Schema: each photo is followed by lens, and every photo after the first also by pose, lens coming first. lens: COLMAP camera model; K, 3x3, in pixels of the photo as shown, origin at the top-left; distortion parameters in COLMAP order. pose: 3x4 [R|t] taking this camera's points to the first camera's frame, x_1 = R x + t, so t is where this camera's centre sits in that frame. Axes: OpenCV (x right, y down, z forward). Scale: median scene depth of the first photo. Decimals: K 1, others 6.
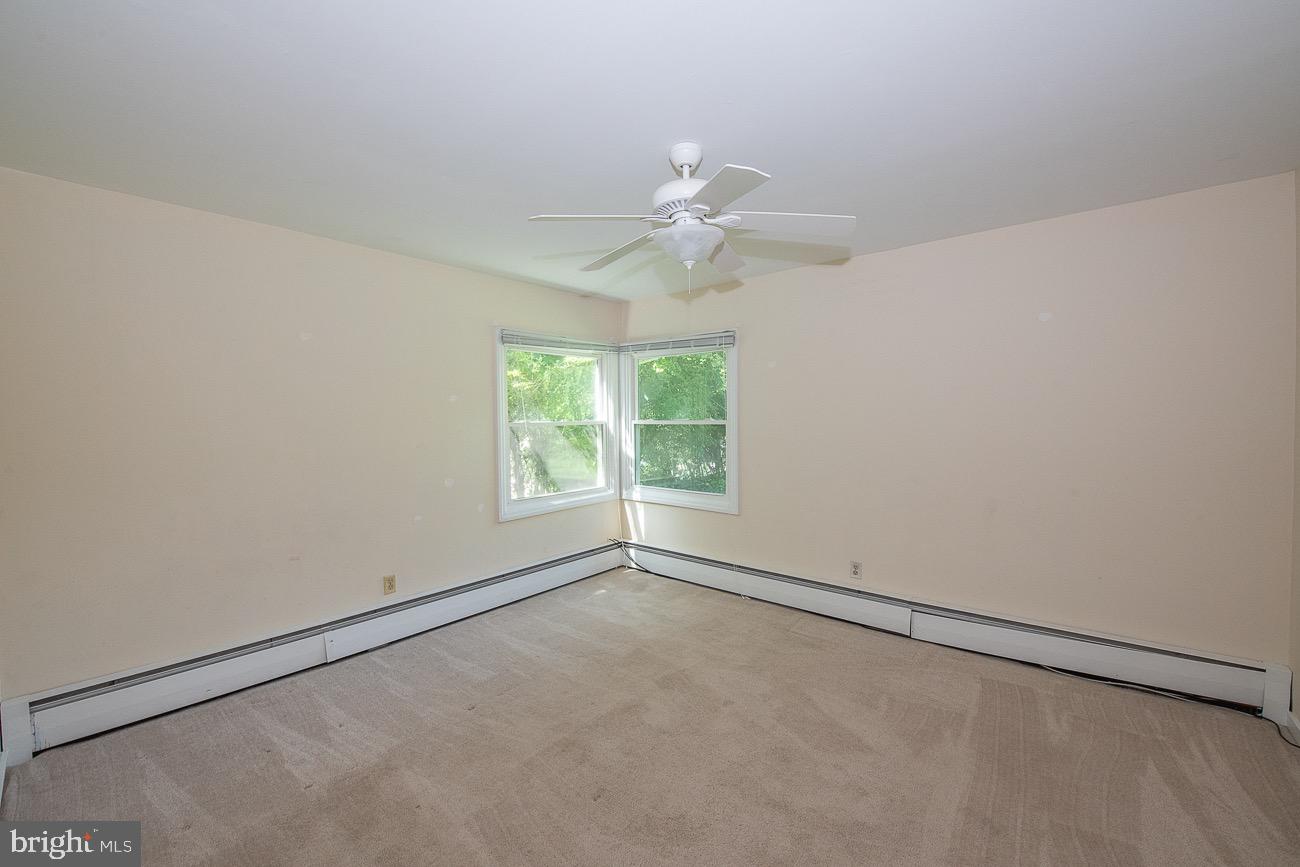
lens RADIAL K [[514.5, 0, 652.7], [0, 514.5, 431.3], [0, 0, 1]] dist [-0.021176, -0.001023]
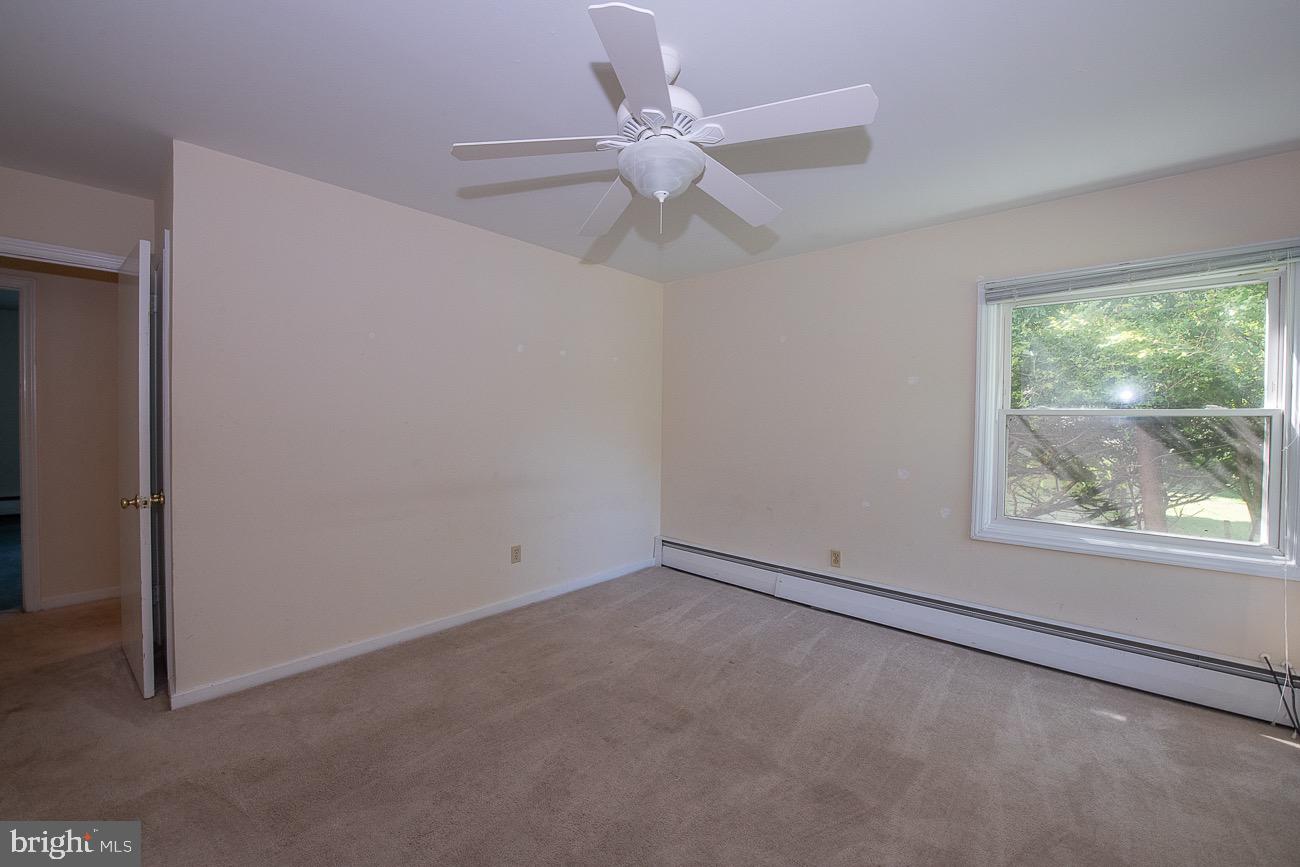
lens RADIAL K [[514.5, 0, 651.9], [0, 514.5, 425.7], [0, 0, 1]] dist [-0.021176, -0.001023]
pose [[-0.046061, 0.027609, -0.998557, 0.556399], [-0.033374, 0.999017, 0.029161, 0.003959], [0.998381, 0.034669, -0.045094, 0.643721]]
